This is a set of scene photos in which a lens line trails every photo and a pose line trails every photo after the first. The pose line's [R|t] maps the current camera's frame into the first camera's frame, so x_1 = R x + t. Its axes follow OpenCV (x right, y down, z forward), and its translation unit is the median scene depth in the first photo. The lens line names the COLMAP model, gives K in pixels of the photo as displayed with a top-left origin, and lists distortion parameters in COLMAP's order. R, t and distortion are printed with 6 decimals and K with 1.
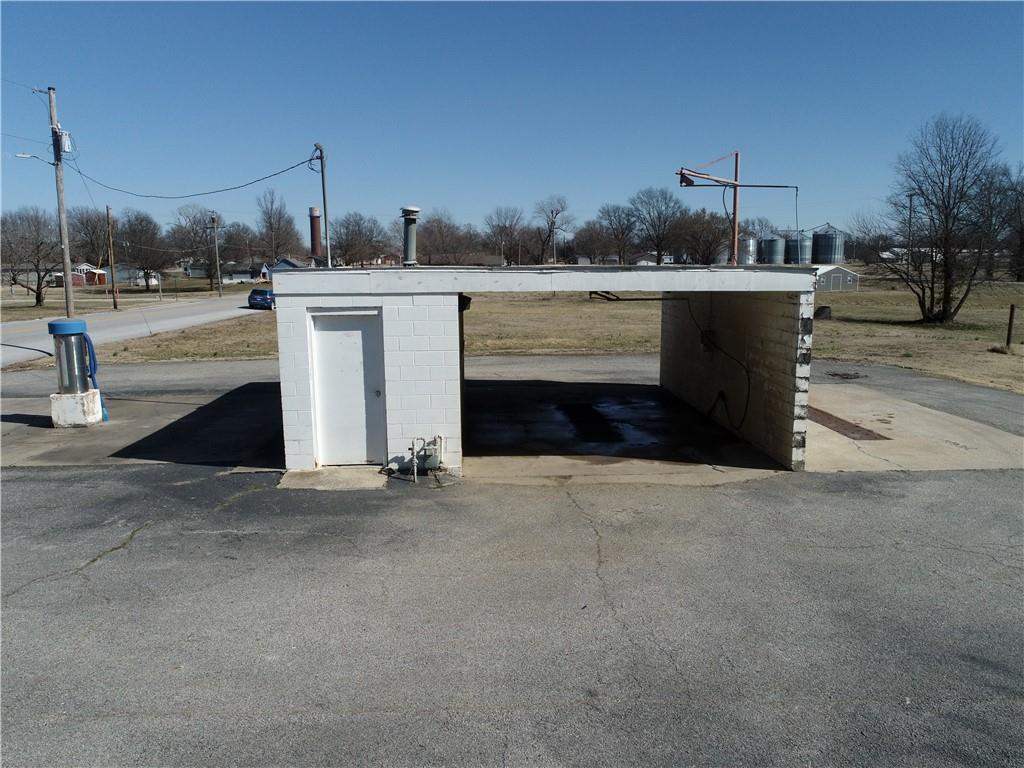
lens RADIAL K [[775.9, 0, 510.4], [0, 775.9, 386.8], [0, 0, 1]] dist [-0.007476, 0.005258]
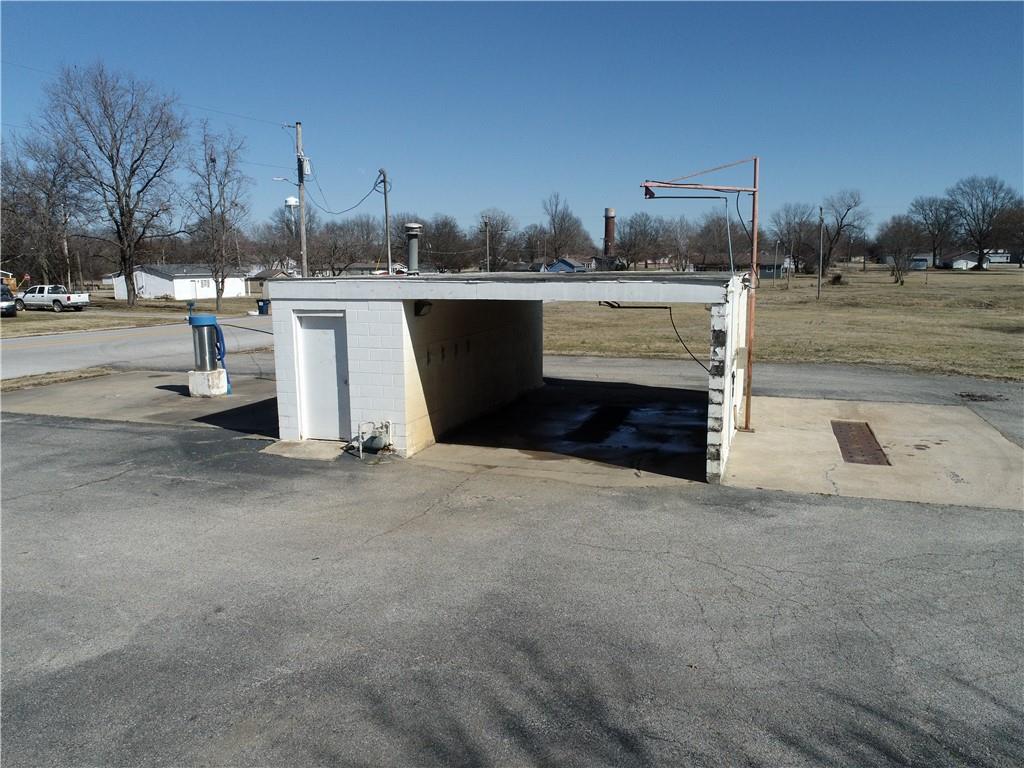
lens RADIAL K [[775.9, 0, 509.9], [0, 775.9, 385.7], [0, 0, 1]] dist [-0.007476, 0.005258]
pose [[0.928944, 0.056332, -0.365910, 0.498128], [-0.056393, 0.998353, 0.010532, -0.012836], [0.365900, 0.010851, 0.930591, -0.023619]]
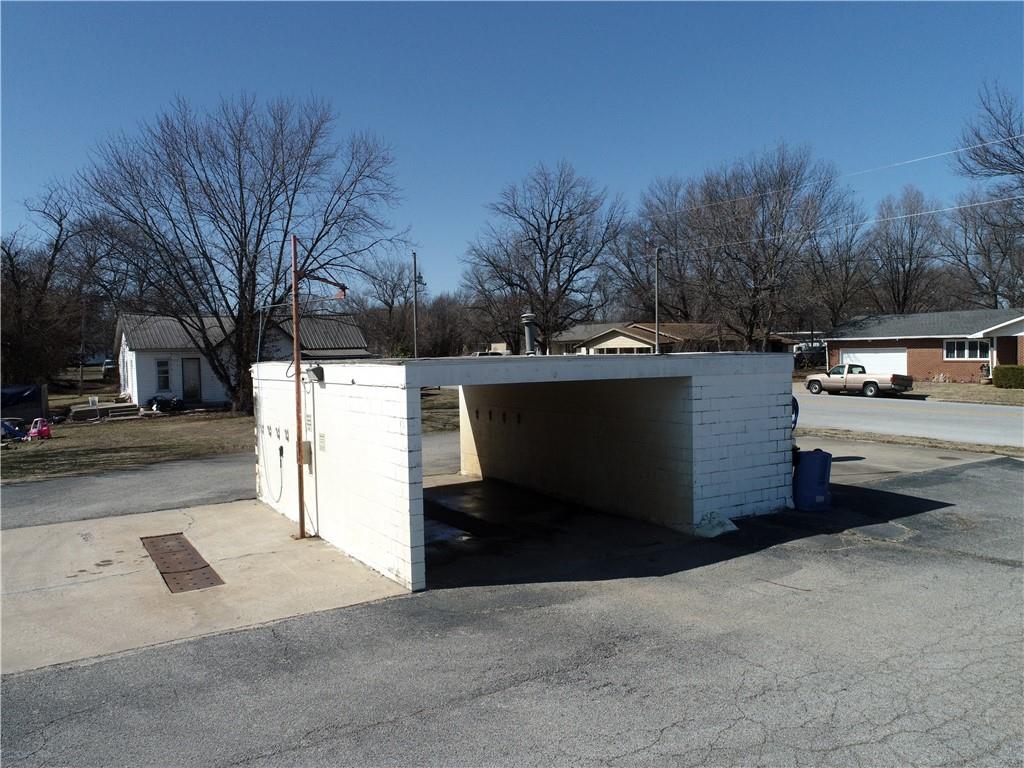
lens RADIAL K [[775.9, 0, 512.3], [0, 775.9, 382.8], [0, 0, 1]] dist [-0.007476, 0.005258]
pose [[-0.873619, 0.042483, -0.484752, 0.677316], [-0.050998, 0.982703, 0.178029, -0.407393], [0.483930, 0.180251, -0.856342, 2.523869]]
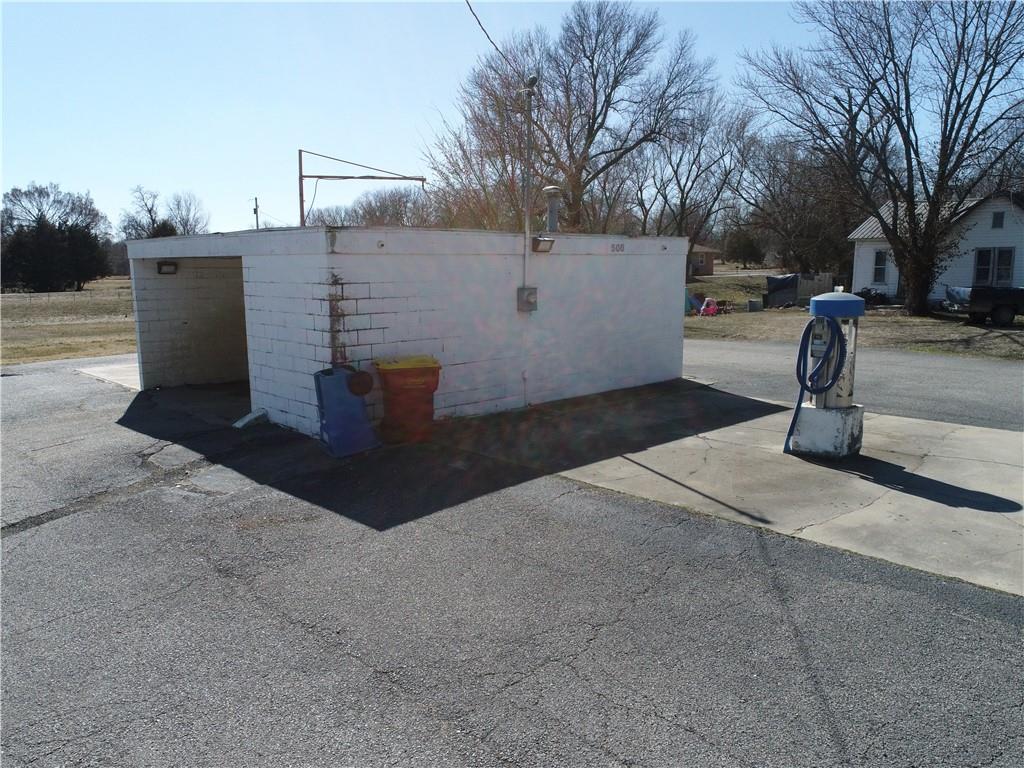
lens RADIAL K [[775.9, 0, 511.2], [0, 775.9, 388.2], [0, 0, 1]] dist [-0.007476, 0.005258]
pose [[-0.649710, -0.109029, 0.752323, -1.151998], [0.129136, 0.959447, 0.250570, -0.272679], [-0.749133, 0.259950, -0.609283, 2.092505]]
